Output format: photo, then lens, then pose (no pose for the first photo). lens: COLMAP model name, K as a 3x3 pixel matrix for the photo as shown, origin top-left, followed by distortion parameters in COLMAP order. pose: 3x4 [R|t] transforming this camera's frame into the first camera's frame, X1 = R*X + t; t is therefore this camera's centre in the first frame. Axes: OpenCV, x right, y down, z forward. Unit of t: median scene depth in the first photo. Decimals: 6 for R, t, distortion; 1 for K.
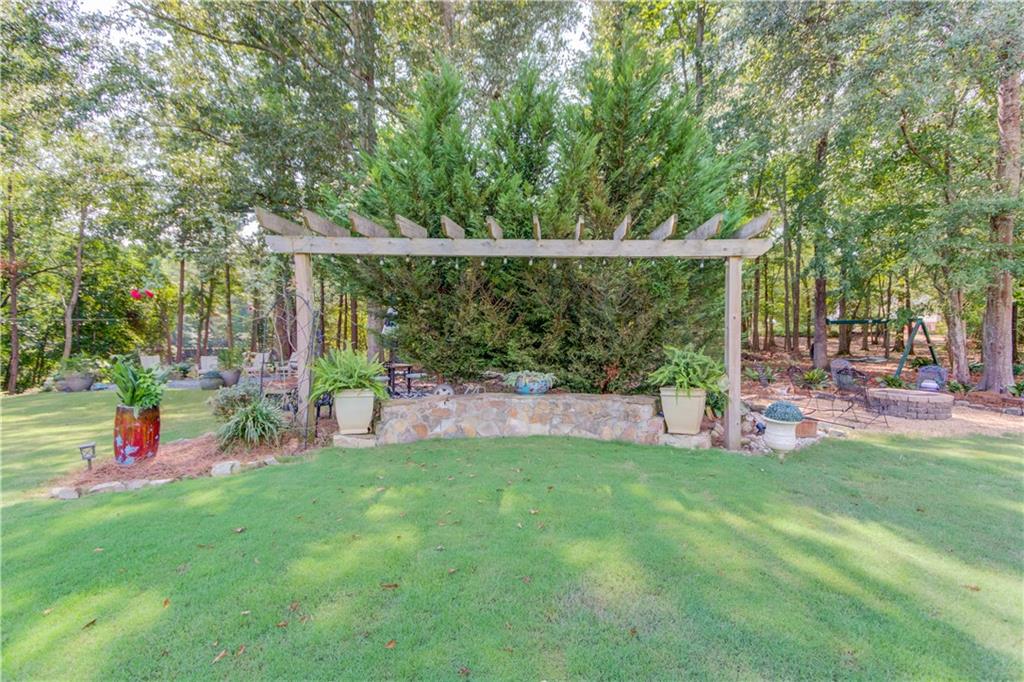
lens RADIAL K [[485.7, 0, 511.8], [0, 485.7, 343.0], [0, 0, 1]] dist [0.002761, 0.000433]
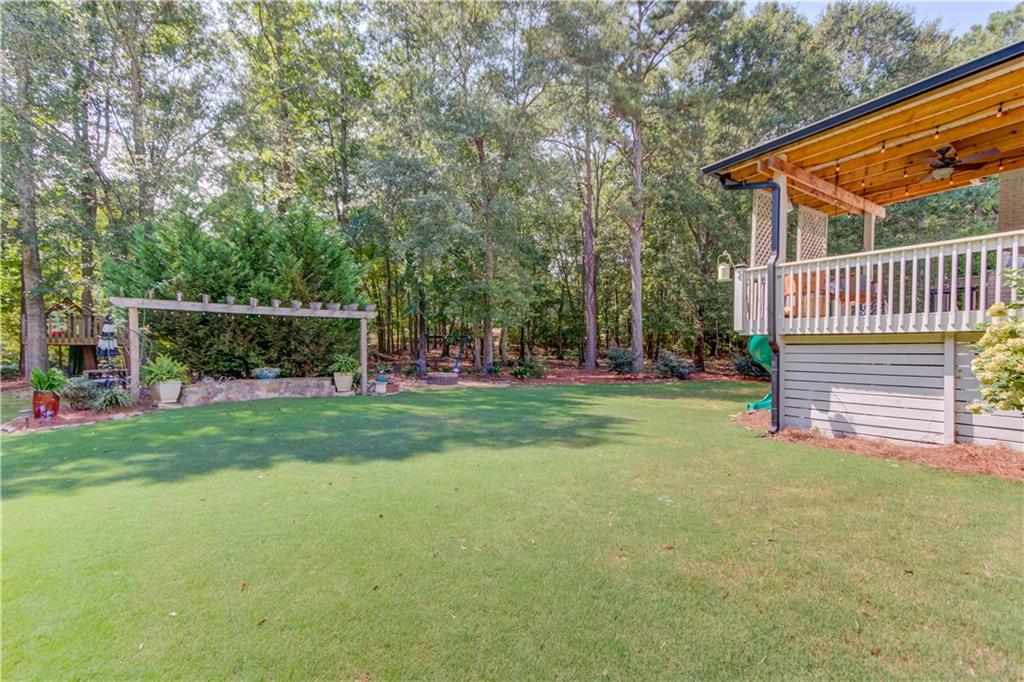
lens RADIAL K [[485.7, 0, 542.7], [0, 485.7, 360.2], [0, 0, 1]] dist [0.002761, 0.000433]
pose [[0.727205, -0.018354, 0.686174, -0.535560], [-0.002268, 0.999573, 0.029141, -0.035623], [-0.686416, -0.022748, 0.726853, -1.312769]]
